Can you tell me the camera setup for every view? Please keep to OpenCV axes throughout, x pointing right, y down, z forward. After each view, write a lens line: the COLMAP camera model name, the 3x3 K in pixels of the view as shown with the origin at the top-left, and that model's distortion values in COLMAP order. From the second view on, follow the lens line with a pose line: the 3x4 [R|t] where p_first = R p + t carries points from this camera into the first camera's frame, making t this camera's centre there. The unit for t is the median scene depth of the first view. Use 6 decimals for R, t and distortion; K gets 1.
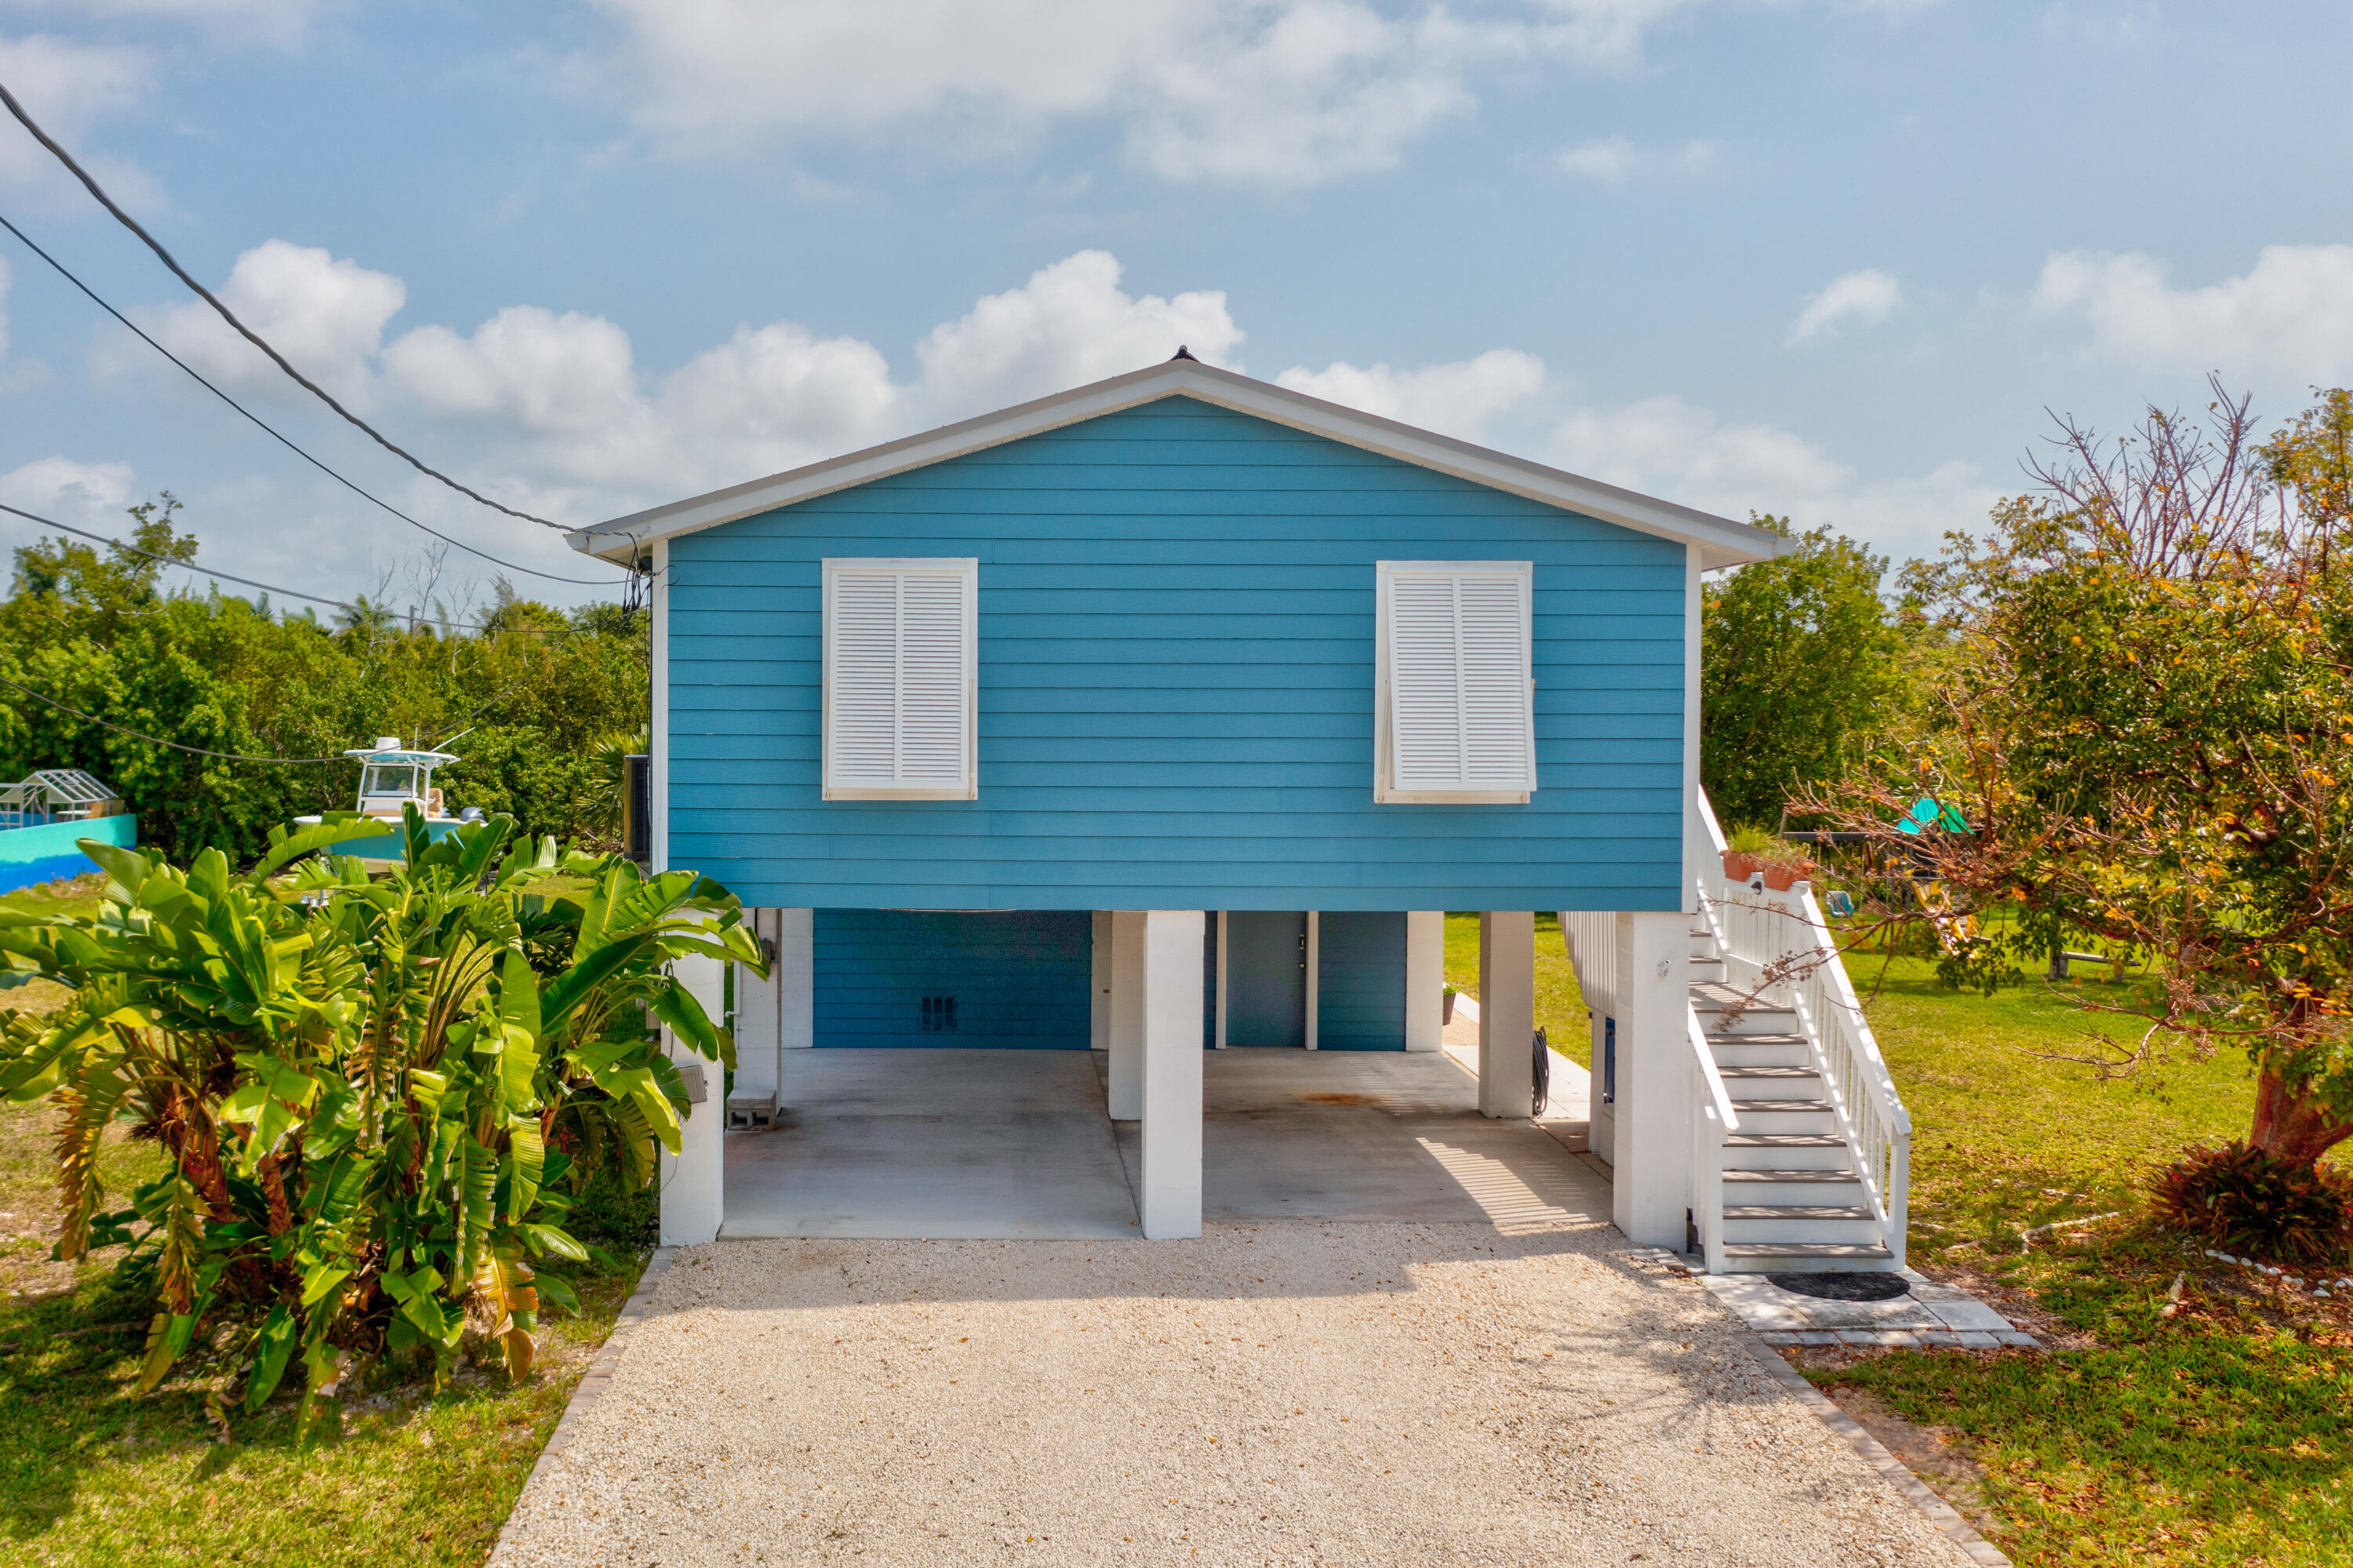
lens RADIAL K [[2055.5, 0, 954.9], [0, 2055.5, 512.1], [0, 0, 1]] dist [0.004010, 0.009329]
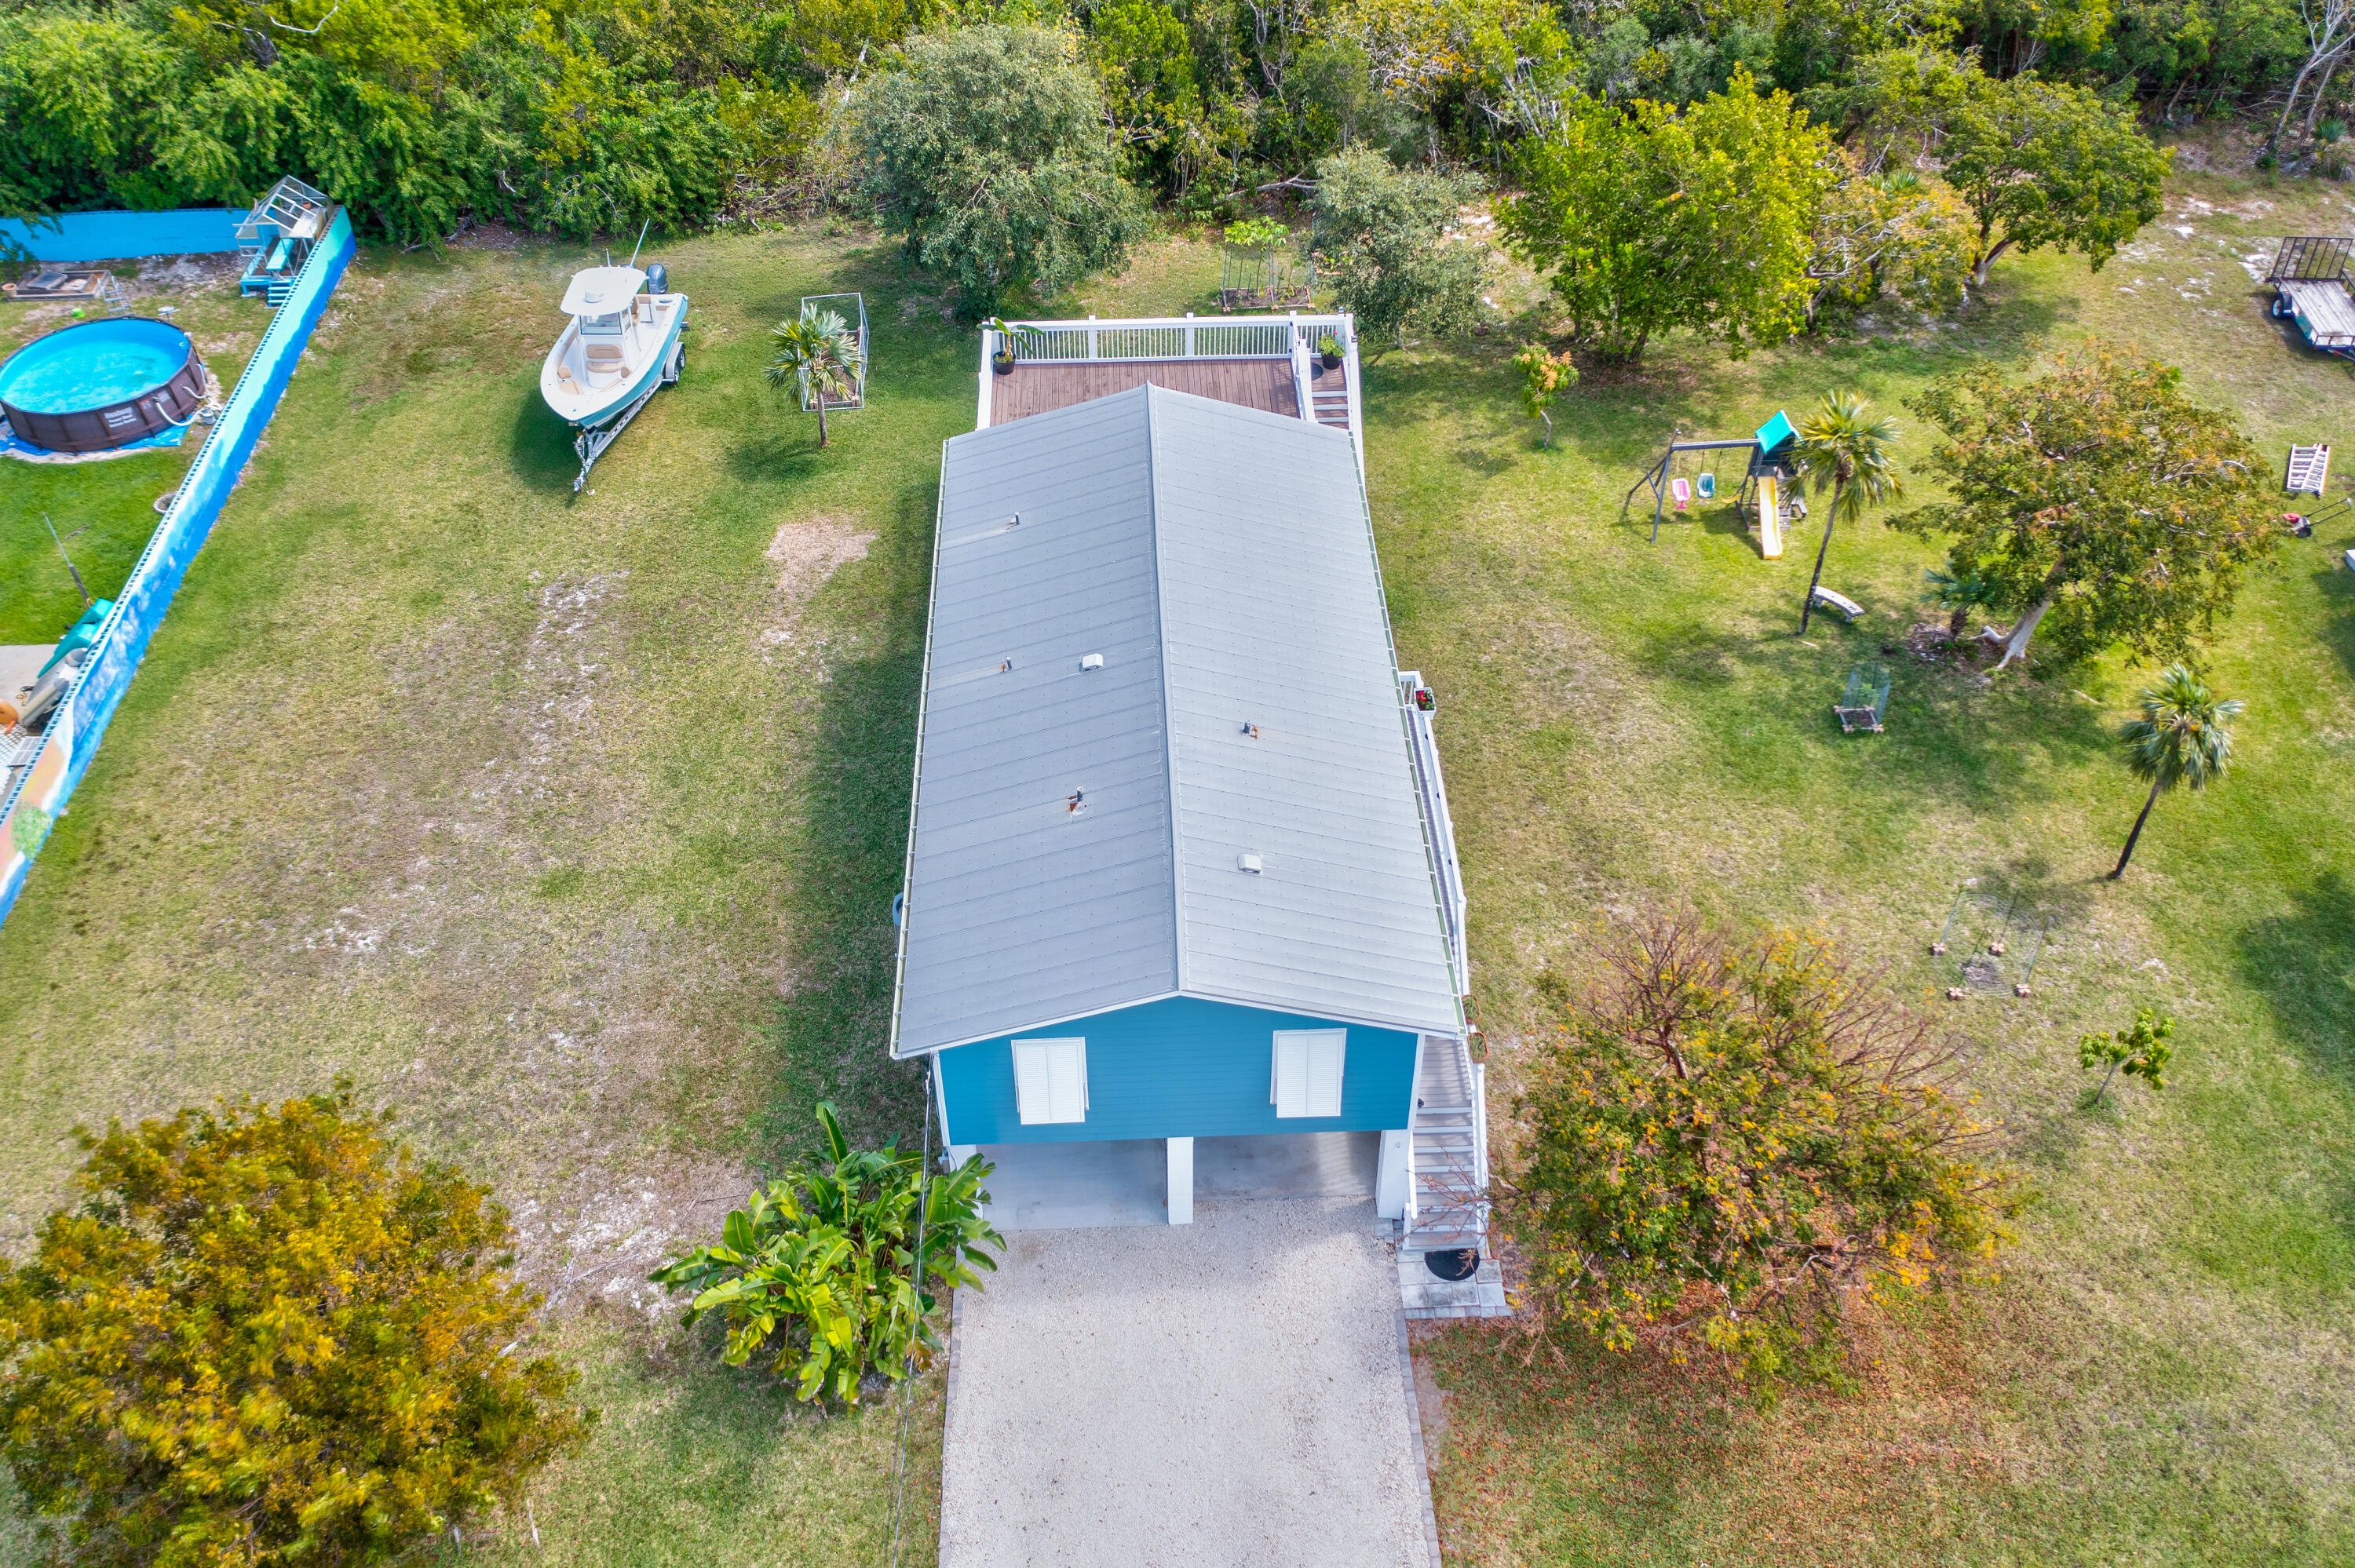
lens RADIAL K [[2058.7, 0, 1114.4], [0, 2058.7, 781.4], [0, 0, 1]] dist [-0.006259, 0.001199]
pose [[0.999123, -0.040139, 0.011926, 0.024967], [0.022105, 0.747483, 0.663913, -1.580233], [-0.035563, -0.663067, 0.747714, -0.400655]]
